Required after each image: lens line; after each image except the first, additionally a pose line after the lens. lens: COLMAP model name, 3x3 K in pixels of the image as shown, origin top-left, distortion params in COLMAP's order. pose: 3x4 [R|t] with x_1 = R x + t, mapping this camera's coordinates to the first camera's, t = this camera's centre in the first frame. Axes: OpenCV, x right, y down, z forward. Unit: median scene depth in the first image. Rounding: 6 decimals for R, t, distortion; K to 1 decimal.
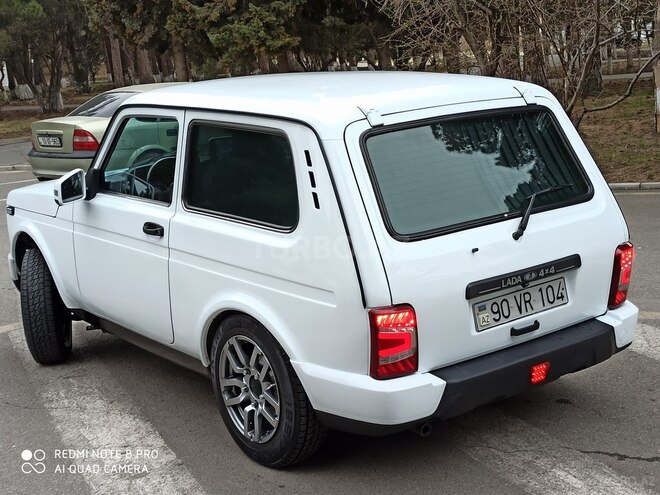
lens RADIAL K [[1016.8, 0, 330.9], [0, 1016.8, 216.2], [0, 0, 1]] dist [0.043621, 0.009762]
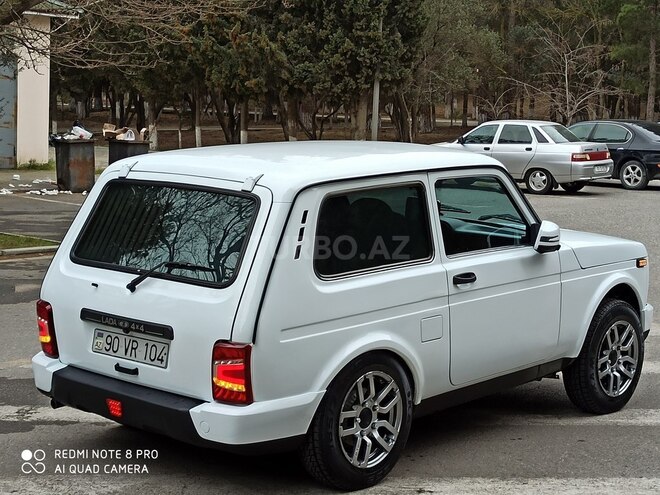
lens RADIAL K [[1302.3, 0, 330.0], [0, 1302.3, 247.5], [0, 0, 1]] dist [0.077721, 0.015808]
pose [[0.180464, 0.188950, -0.965262, 1.627202], [-0.205401, 0.966977, 0.150884, -0.292739], [0.961896, 0.171037, 0.213315, 0.878354]]
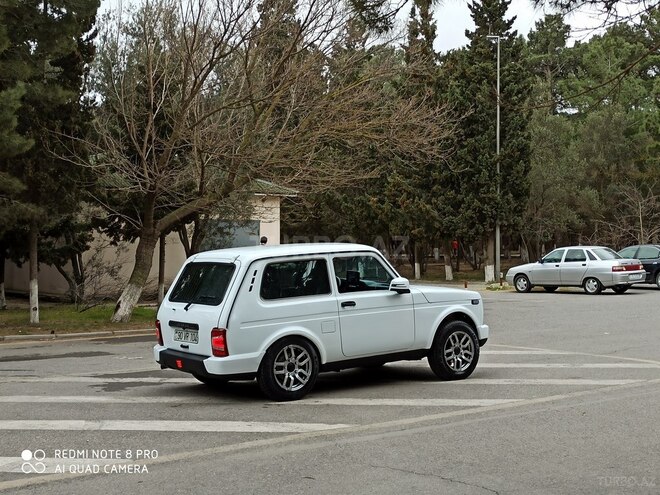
lens RADIAL K [[939.5, 0, 330.7], [0, 939.5, 223.3], [0, 0, 1]] dist [0.035963, -0.008860]
pose [[-0.030162, 0.046472, -0.998464, 2.508832], [-0.149891, 0.987413, 0.050486, -0.366581], [0.988242, 0.151184, -0.022817, 1.362486]]
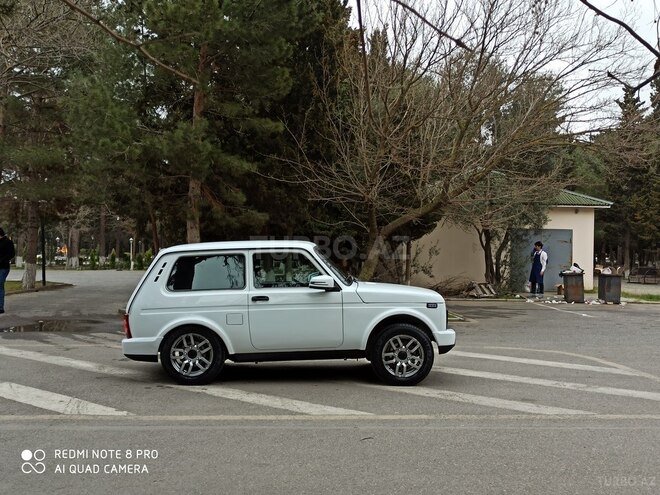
lens RADIAL K [[719.9, 0, 330.0], [0, 719.9, 247.5], [0, 0, 1]] dist [0.015311, 0.004645]
pose [[-0.567424, 0.057283, -0.821431, 1.565558], [-0.106293, 0.984135, 0.142054, -0.469348], [0.816536, 0.167918, -0.552333, 2.554510]]
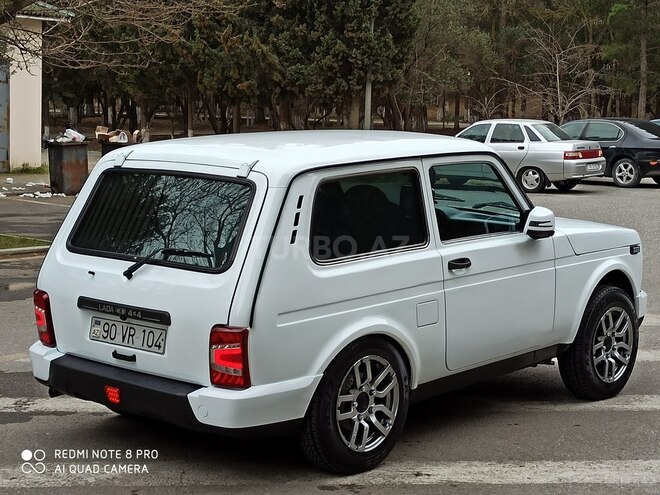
lens RADIAL K [[1302.3, 0, 330.0], [0, 1302.3, 247.5], [0, 0, 1]] dist [0.077721, 0.015808]
pose [[0.187319, 0.183335, -0.965039, 1.637952], [-0.196139, 0.969626, 0.146135, -0.271643], [0.962518, 0.161908, 0.217589, 0.878051]]
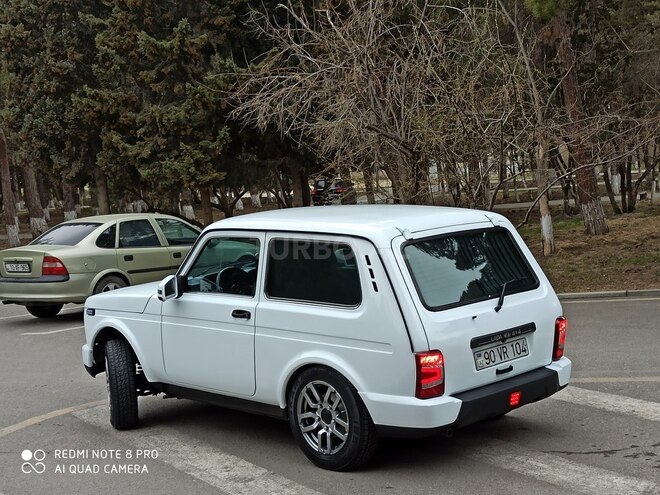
lens RADIAL K [[1016.8, 0, 330.9], [0, 1016.8, 216.2], [0, 0, 1]] dist [0.043621, 0.009762]
pose [[0.993587, -0.006201, 0.112899, -0.241620], [0.020509, 0.991816, -0.126014, 0.068114], [-0.111193, 0.127521, 0.985583, -0.516840]]
